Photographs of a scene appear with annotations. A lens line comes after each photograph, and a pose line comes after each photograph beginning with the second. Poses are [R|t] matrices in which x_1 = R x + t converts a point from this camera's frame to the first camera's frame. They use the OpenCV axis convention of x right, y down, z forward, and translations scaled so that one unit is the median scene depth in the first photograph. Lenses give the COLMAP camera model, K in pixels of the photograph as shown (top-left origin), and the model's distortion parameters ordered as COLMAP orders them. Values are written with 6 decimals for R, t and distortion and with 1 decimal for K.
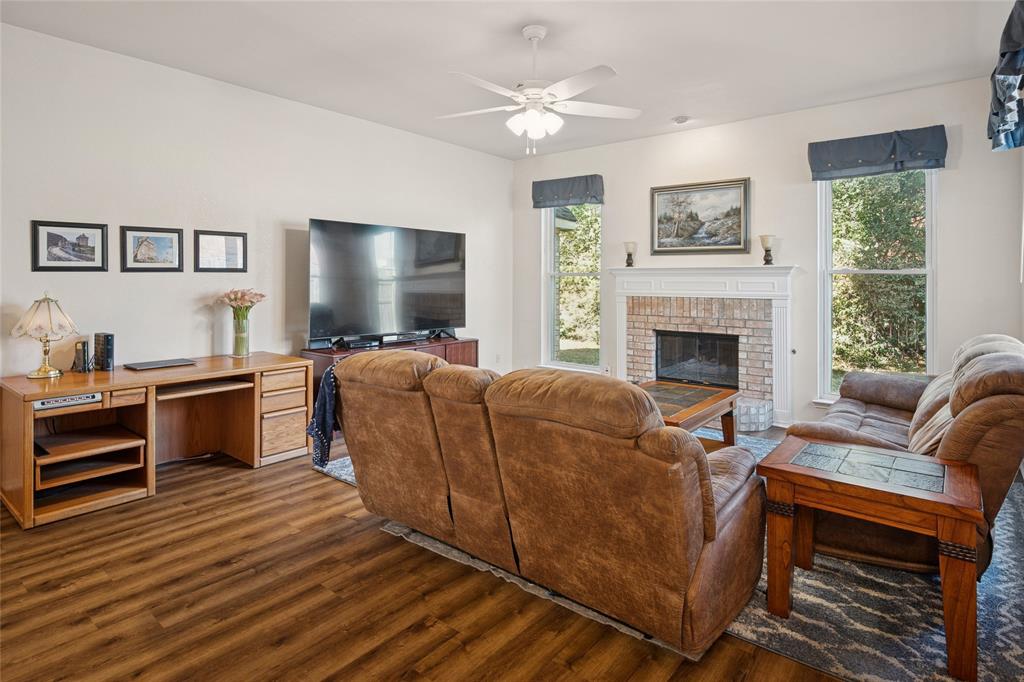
lens RADIAL K [[523.1, 0, 525.0], [0, 523.1, 281.2], [0, 0, 1]] dist [-0.007290, 0.002017]
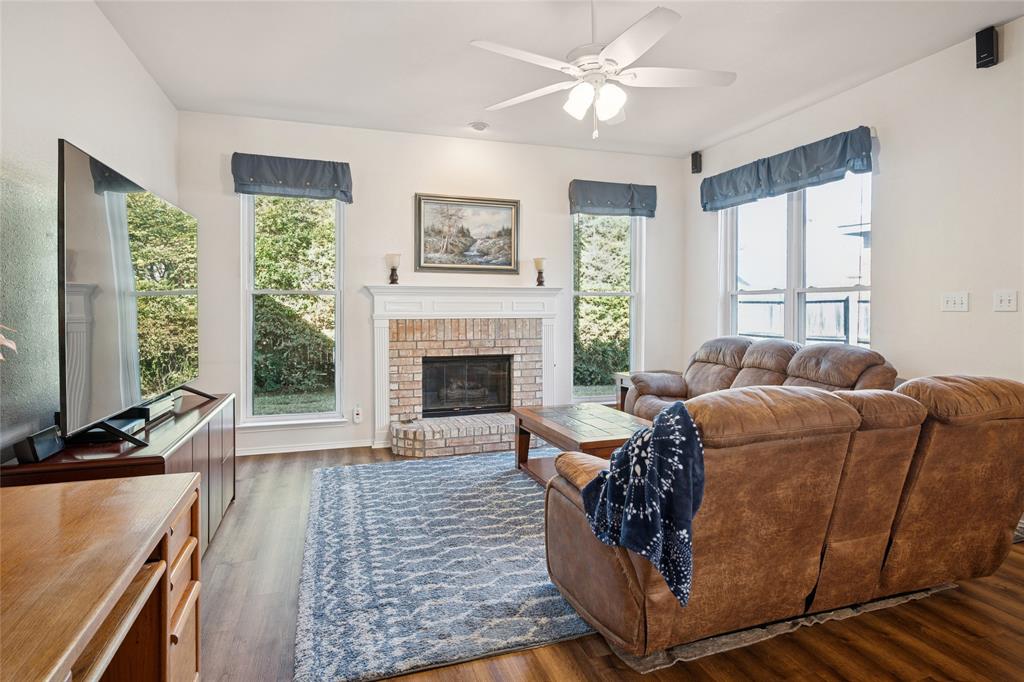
lens RADIAL K [[561.9, 0, 522.3], [0, 561.9, 315.6], [0, 0, 1]] dist [0.005731, -0.000674]
pose [[0.550364, -0.022434, 0.834624, -0.470925], [0.000876, 0.999654, 0.026292, -0.000915], [-0.834925, -0.013739, 0.550193, 0.366012]]
